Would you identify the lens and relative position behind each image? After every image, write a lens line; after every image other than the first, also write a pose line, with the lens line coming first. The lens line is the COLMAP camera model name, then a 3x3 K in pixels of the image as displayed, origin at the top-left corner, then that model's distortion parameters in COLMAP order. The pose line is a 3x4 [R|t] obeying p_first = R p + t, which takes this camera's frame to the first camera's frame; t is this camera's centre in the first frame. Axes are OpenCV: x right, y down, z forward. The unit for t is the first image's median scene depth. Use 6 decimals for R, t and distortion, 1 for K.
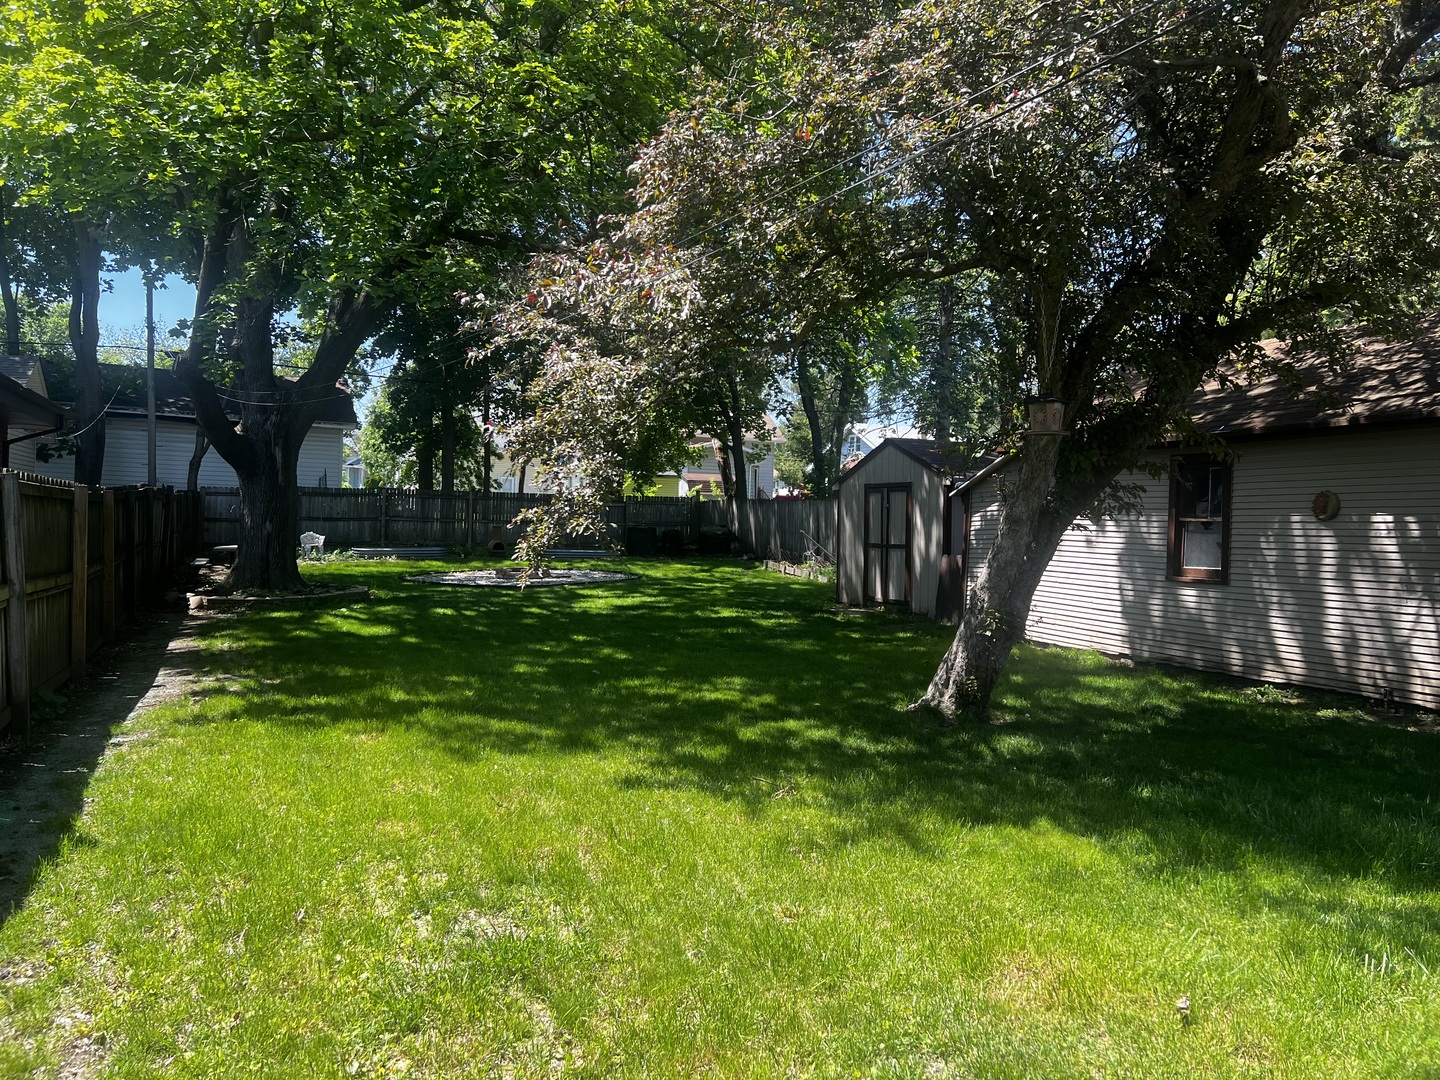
lens RADIAL K [[1087.0, 0, 725.5], [0, 1087.0, 540.6], [0, 0, 1]] dist [0.011063, -0.001975]
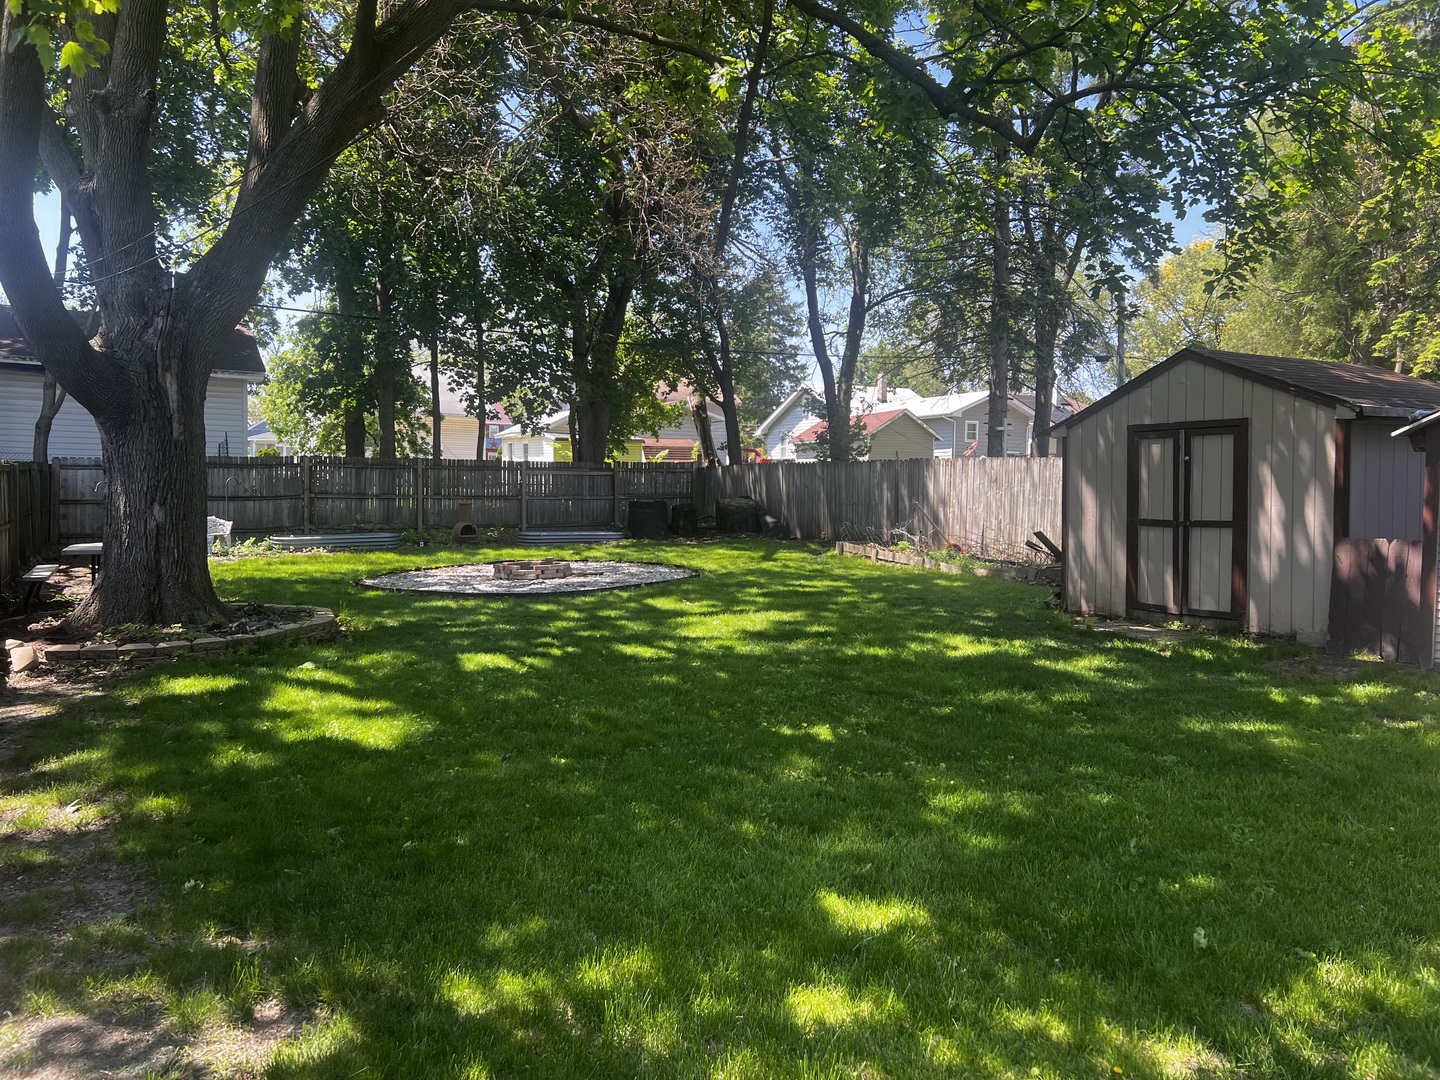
lens RADIAL K [[1087.0, 0, 713.6], [0, 1087.0, 536.5], [0, 0, 1]] dist [0.011063, -0.001975]
pose [[0.996489, -0.022740, 0.080573, -0.115570], [0.020813, 0.999479, 0.024670, -0.006104], [-0.081092, -0.022906, 0.996443, 0.267494]]
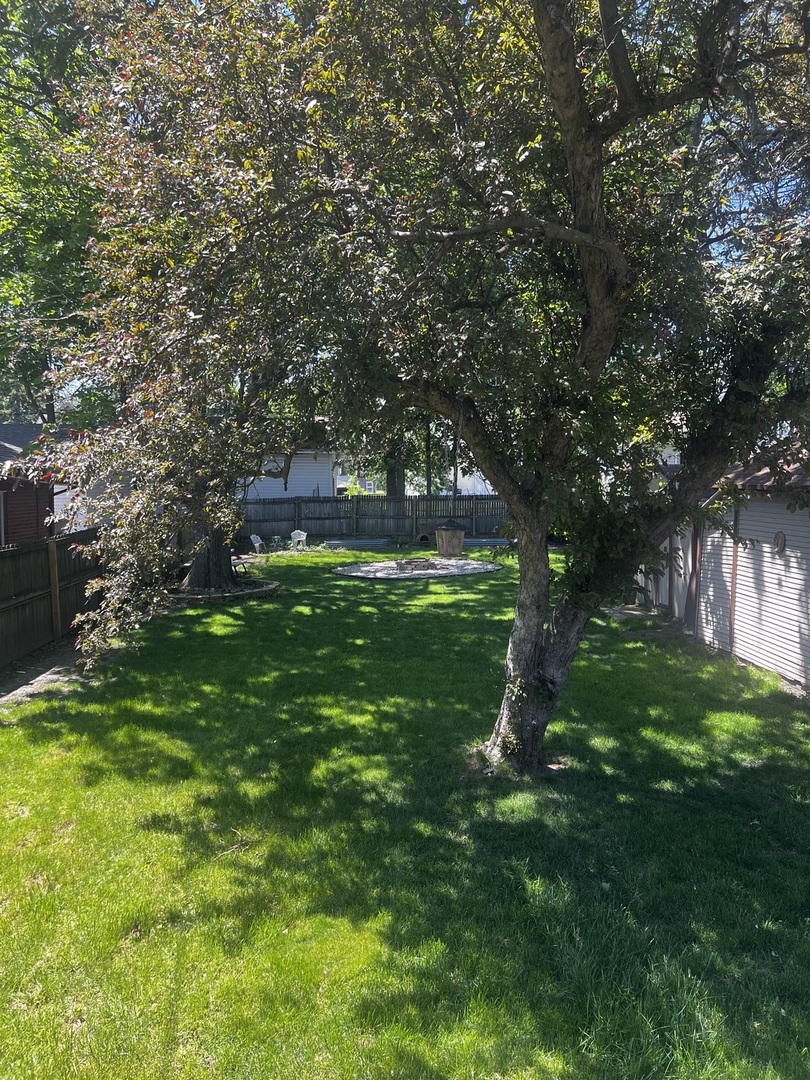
lens RADIAL K [[815.2, 0, 398.6], [0, 815.2, 540.2], [0, 0, 1]] dist [0.011063, -0.001975]
pose [[0.937059, -0.009918, -0.349031, 0.125813], [0.024195, 0.999038, 0.036568, -0.034046], [0.348333, -0.042711, 0.936397, 0.047174]]
